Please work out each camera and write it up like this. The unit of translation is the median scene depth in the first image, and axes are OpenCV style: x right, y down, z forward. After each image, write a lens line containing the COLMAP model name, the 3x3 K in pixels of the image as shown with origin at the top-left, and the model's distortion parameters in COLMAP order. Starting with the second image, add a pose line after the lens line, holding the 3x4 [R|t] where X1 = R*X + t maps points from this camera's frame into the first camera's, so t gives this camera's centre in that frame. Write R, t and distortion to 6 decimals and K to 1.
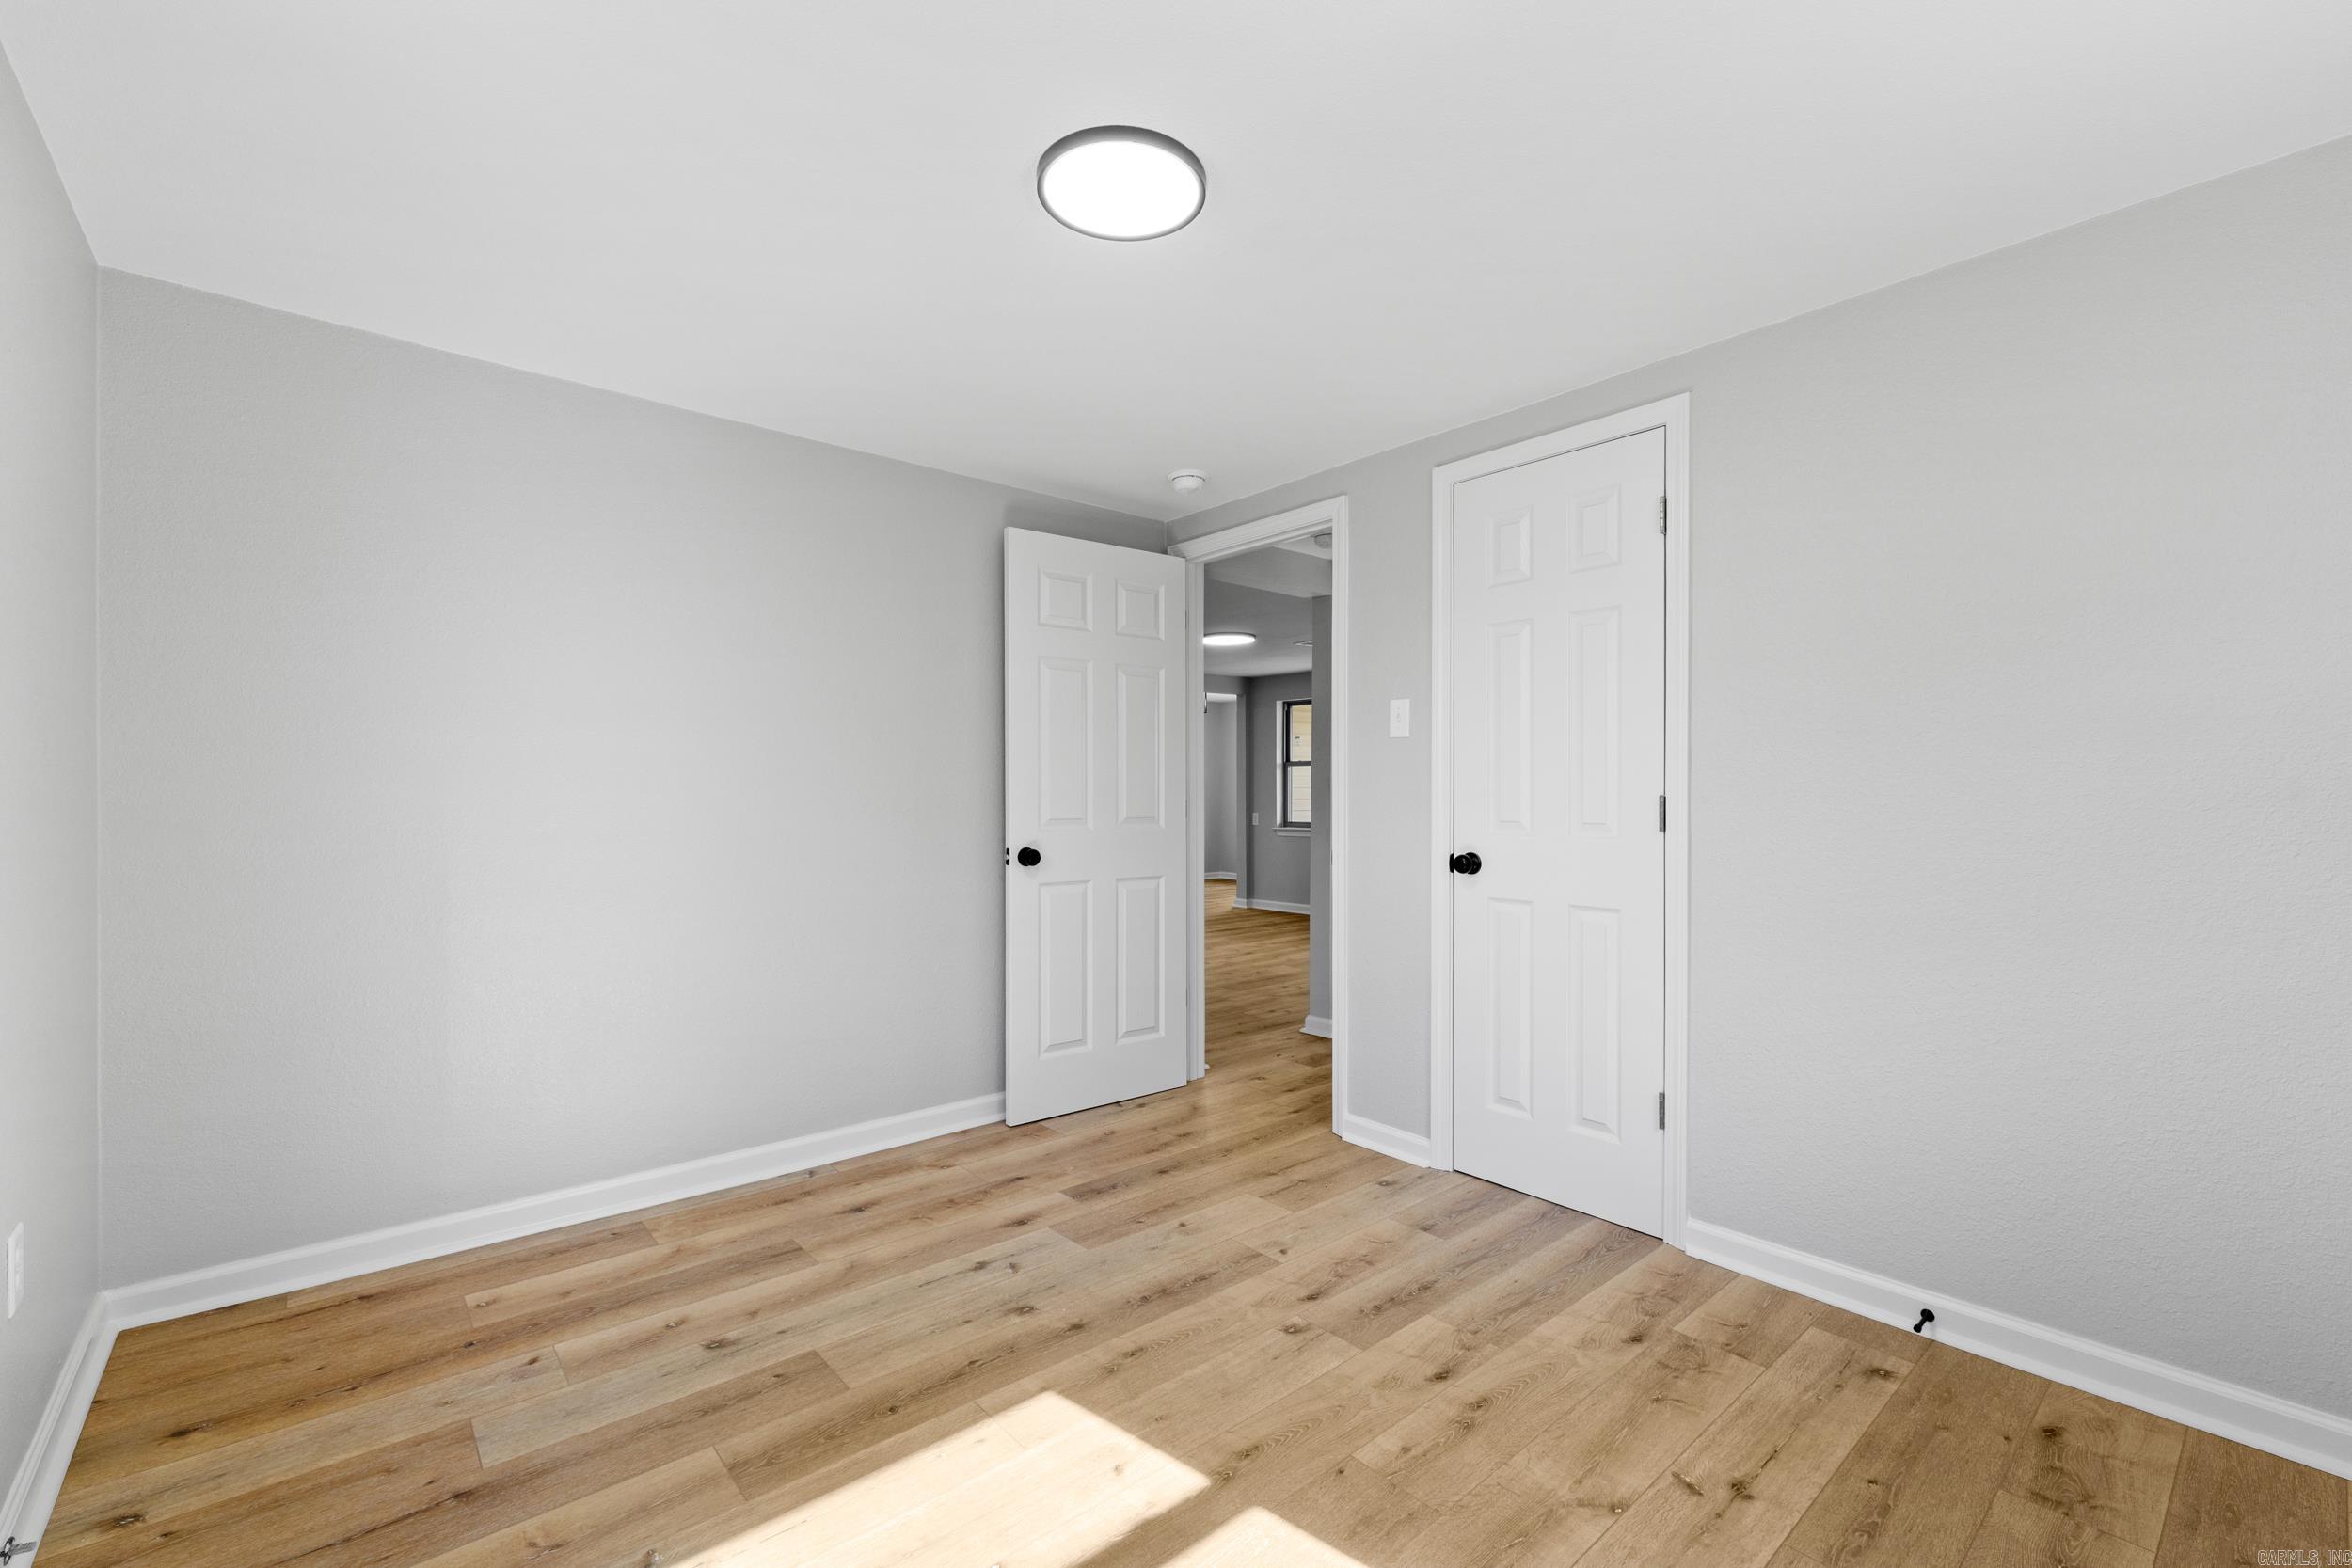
lens RADIAL K [[990.3, 0, 1201.3], [0, 990.3, 798.6], [0, 0, 1]] dist [0.002412, 0.000242]
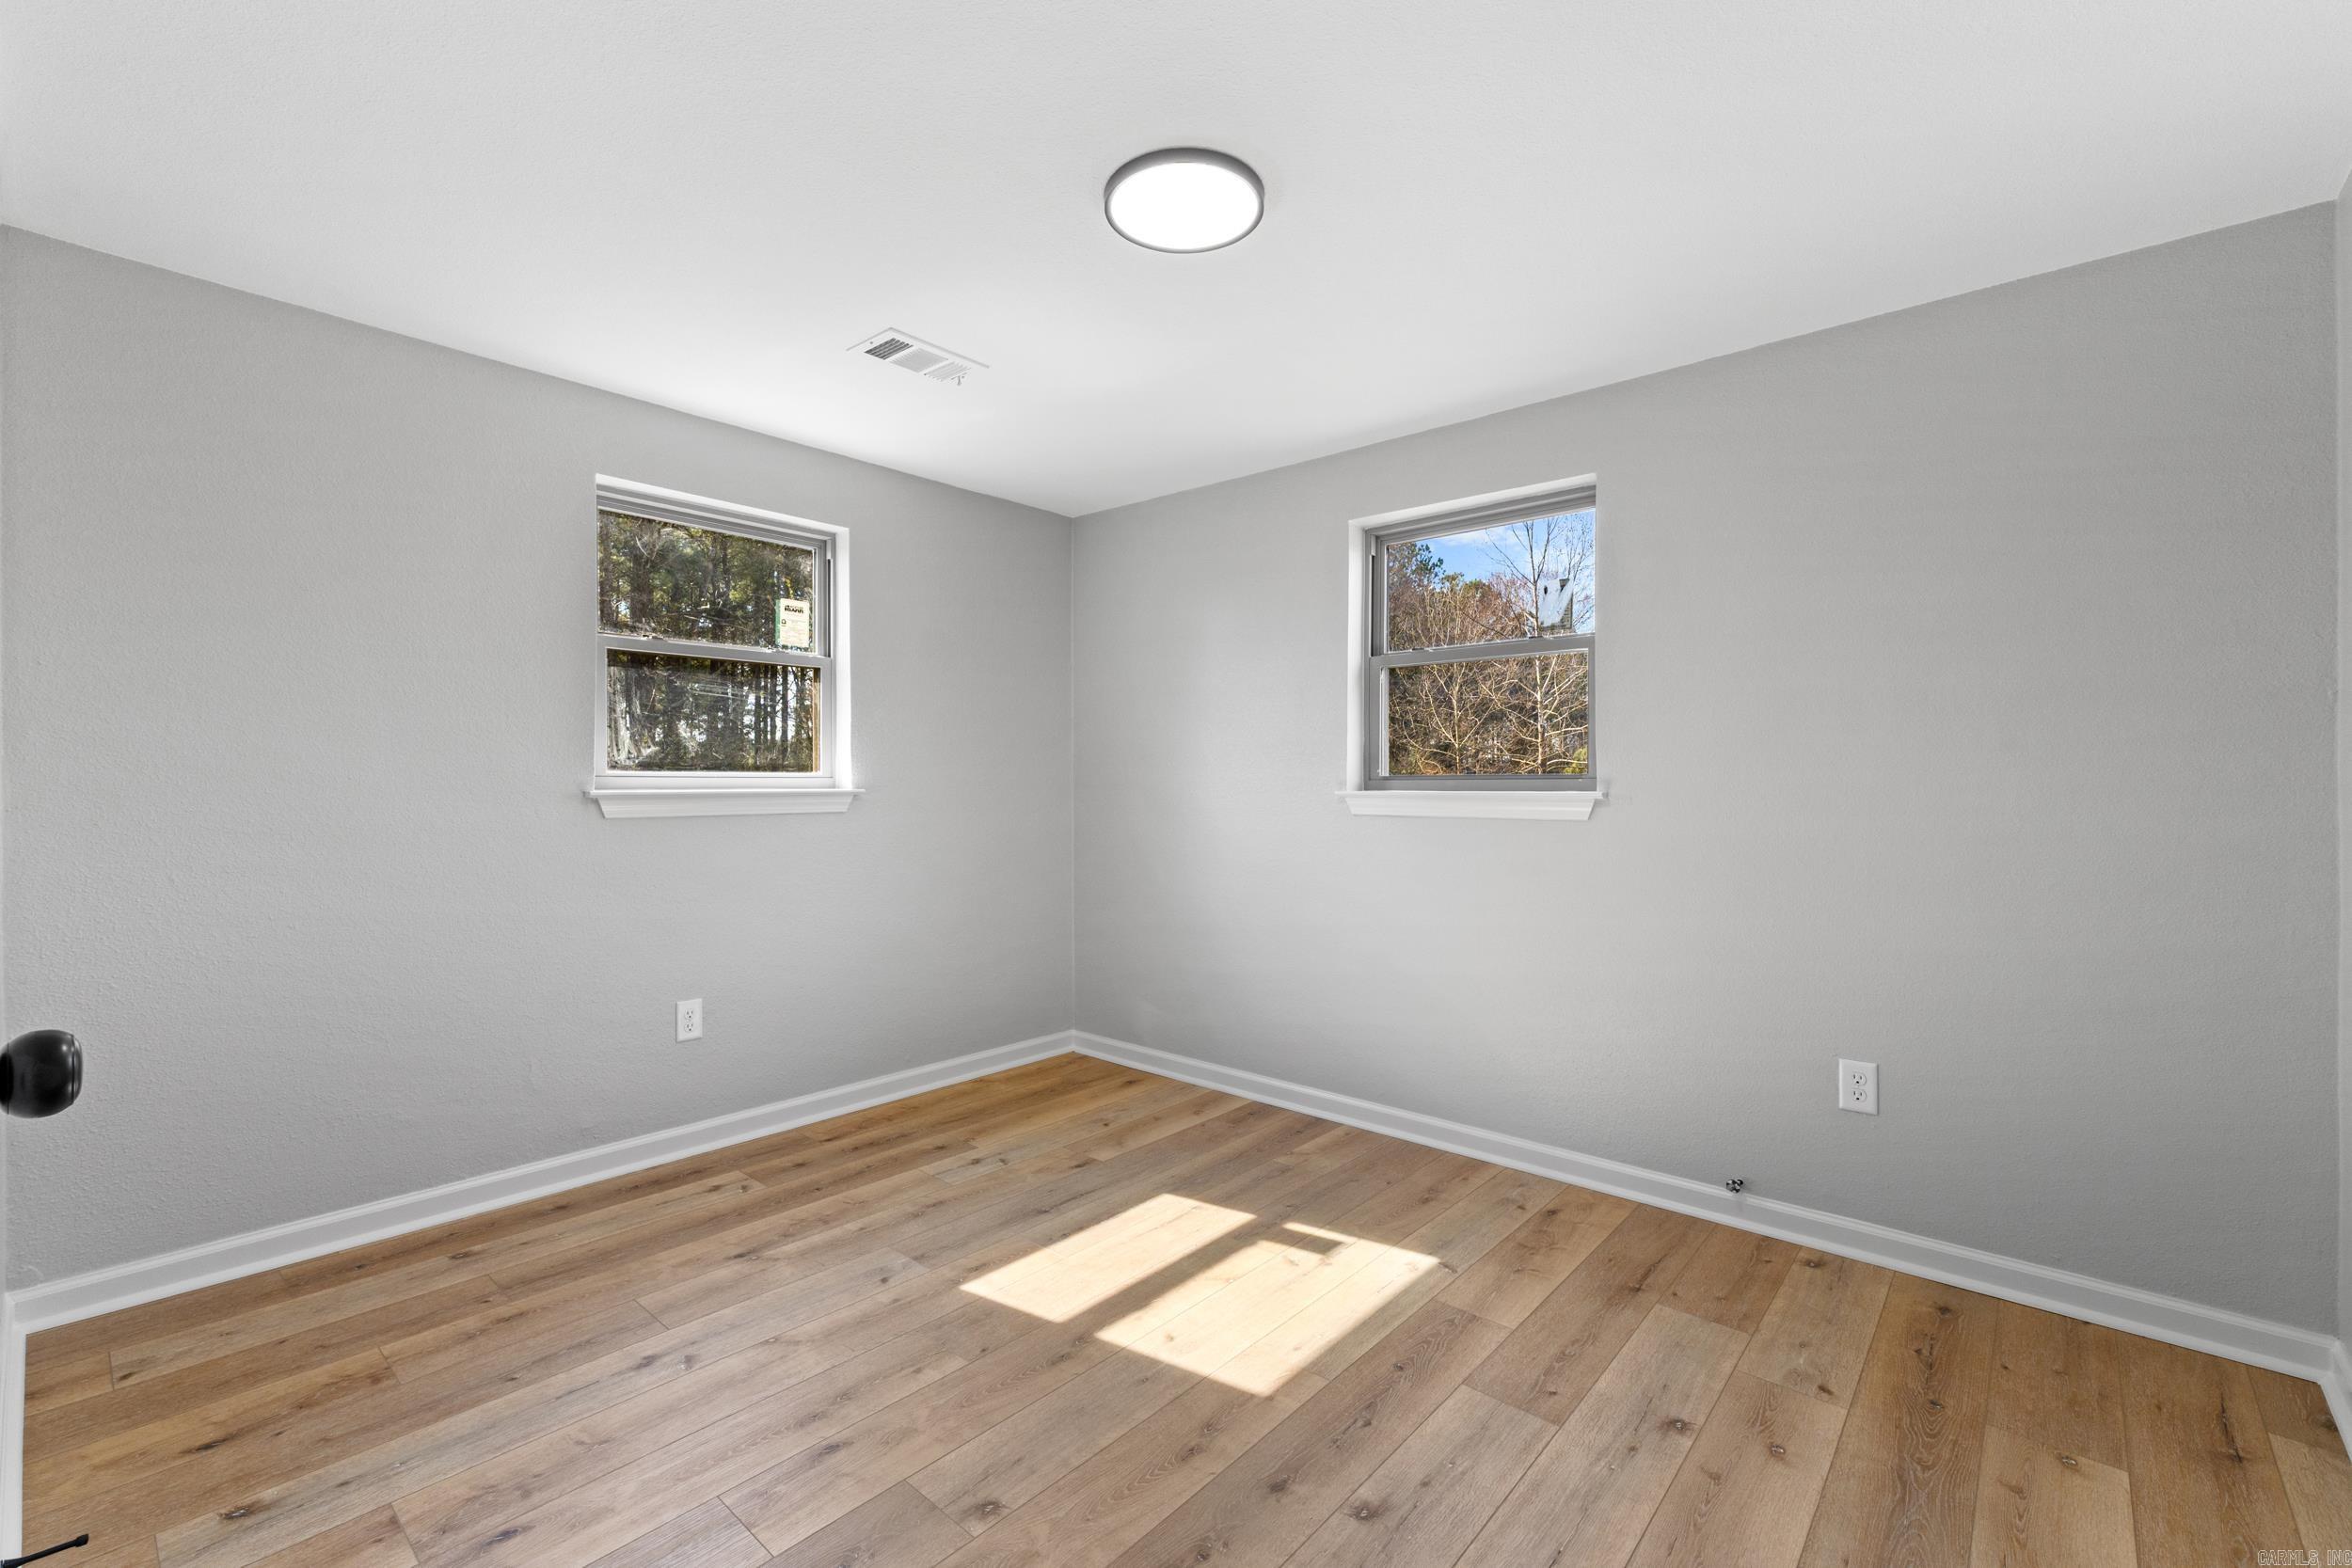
lens RADIAL K [[996.6, 0, 1188.5], [0, 996.6, 792.9], [0, 0, 1]] dist [0.003136, 0.000135]
pose [[-0.991968, -0.003297, -0.126448, 0.044825], [-0.005039, 0.999897, 0.013461, -0.005269], [0.126391, 0.013990, -0.991882, 1.956097]]
